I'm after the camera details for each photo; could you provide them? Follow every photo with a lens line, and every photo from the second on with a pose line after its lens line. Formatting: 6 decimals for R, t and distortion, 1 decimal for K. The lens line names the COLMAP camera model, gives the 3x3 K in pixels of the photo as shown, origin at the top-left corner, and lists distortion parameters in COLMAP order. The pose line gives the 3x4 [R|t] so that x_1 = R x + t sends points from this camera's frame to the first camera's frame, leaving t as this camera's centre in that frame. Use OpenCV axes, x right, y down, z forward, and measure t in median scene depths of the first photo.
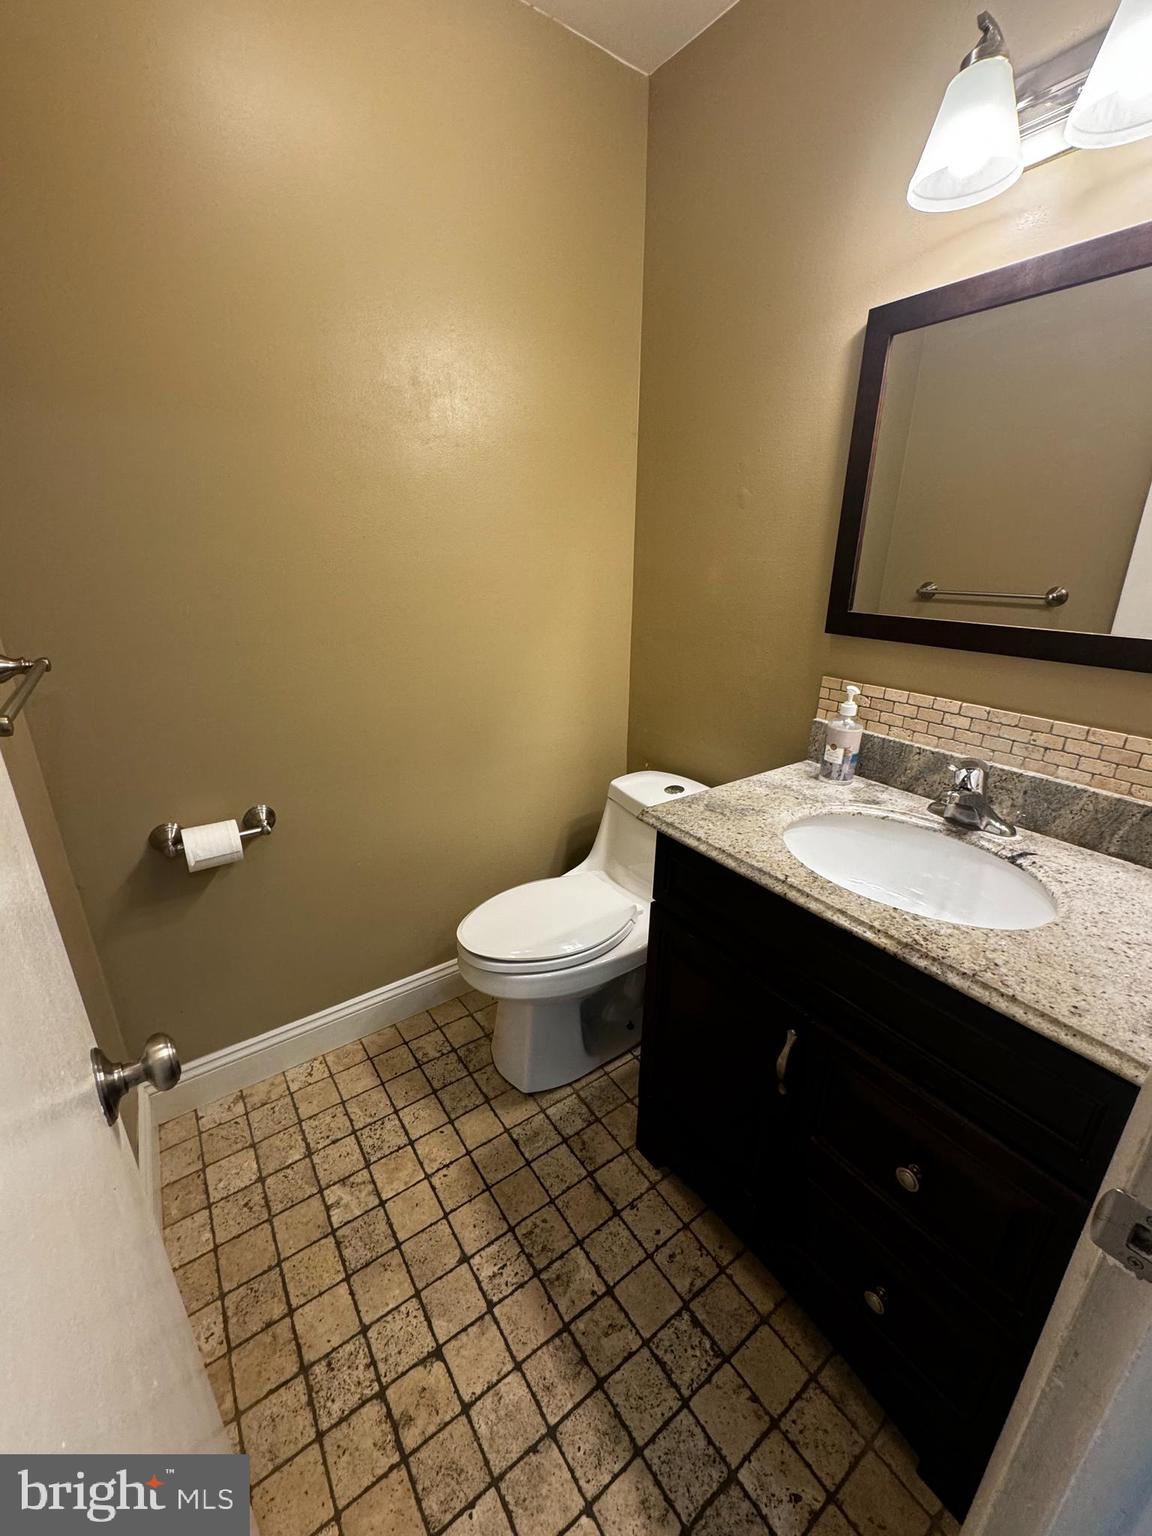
lens RADIAL K [[613.1, 0, 580.4], [0, 613.1, 763.7], [0, 0, 1]] dist [-0.001233, -0.000334]
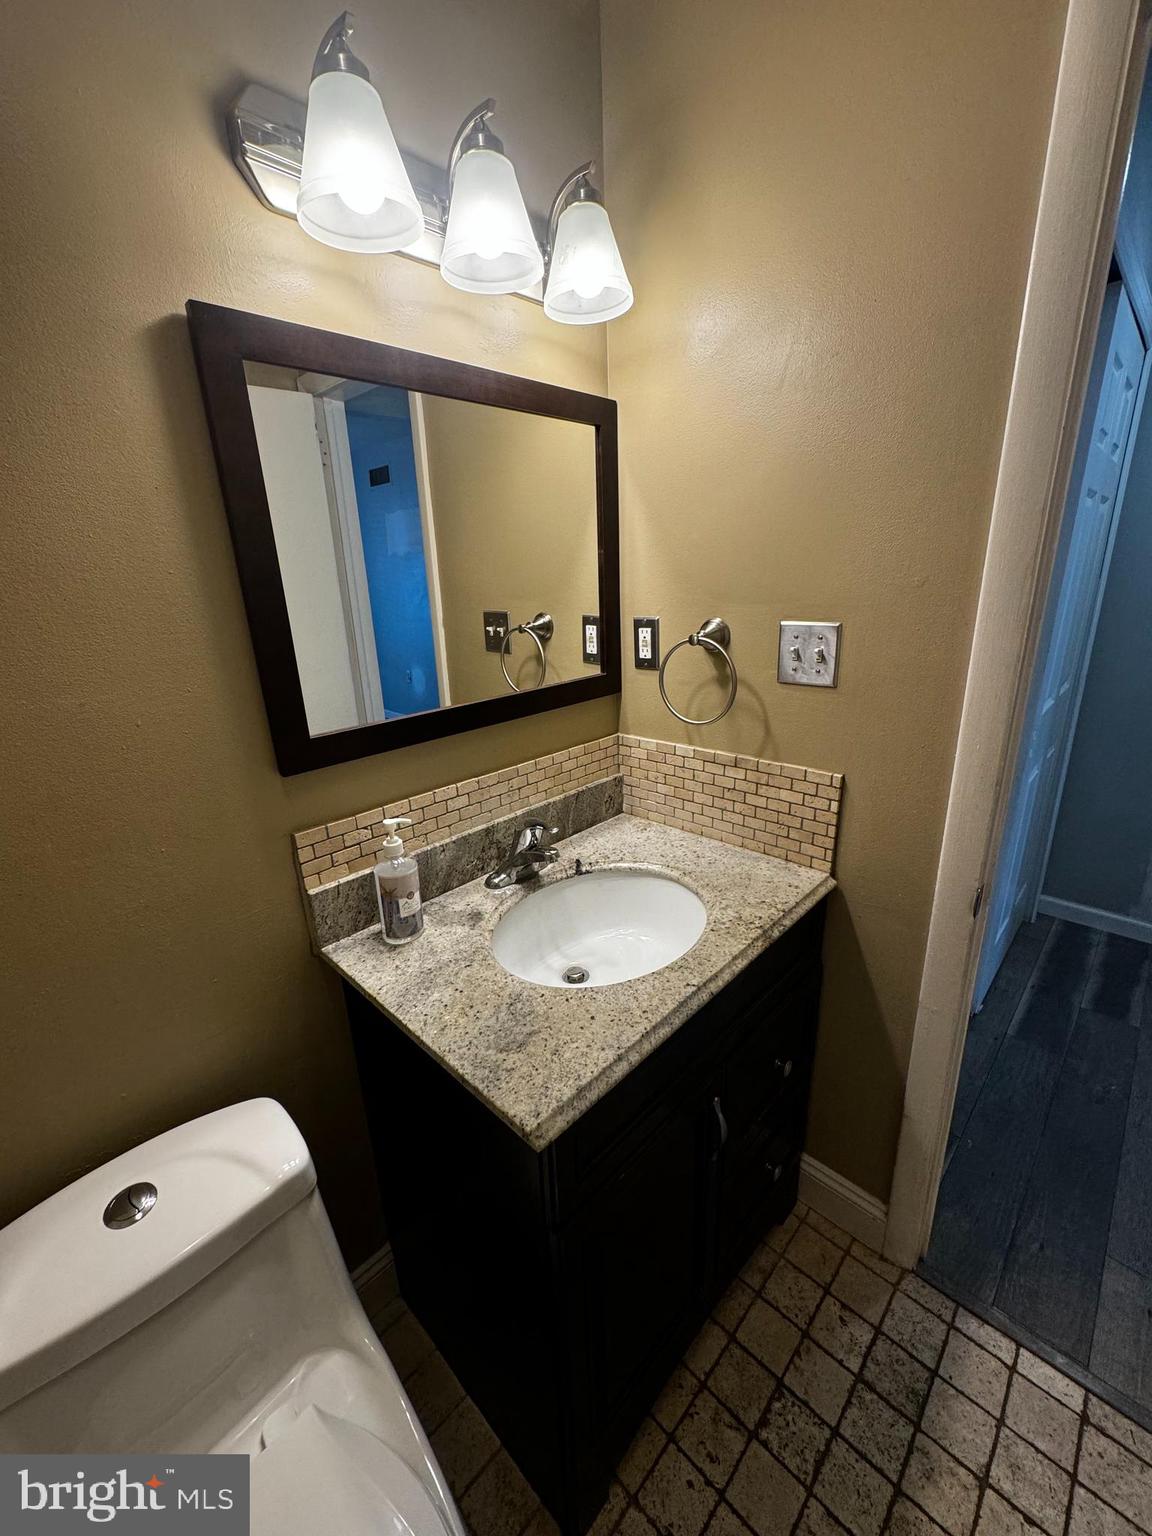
lens RADIAL K [[613.1, 0, 577.5], [0, 613.1, 766.9], [0, 0, 1]] dist [-0.001233, -0.000334]
pose [[-0.176153, -0.302807, 0.936631, -0.348565], [0.362894, 0.864514, 0.347742, -0.417150], [-0.915029, 0.401153, -0.042400, 0.892577]]
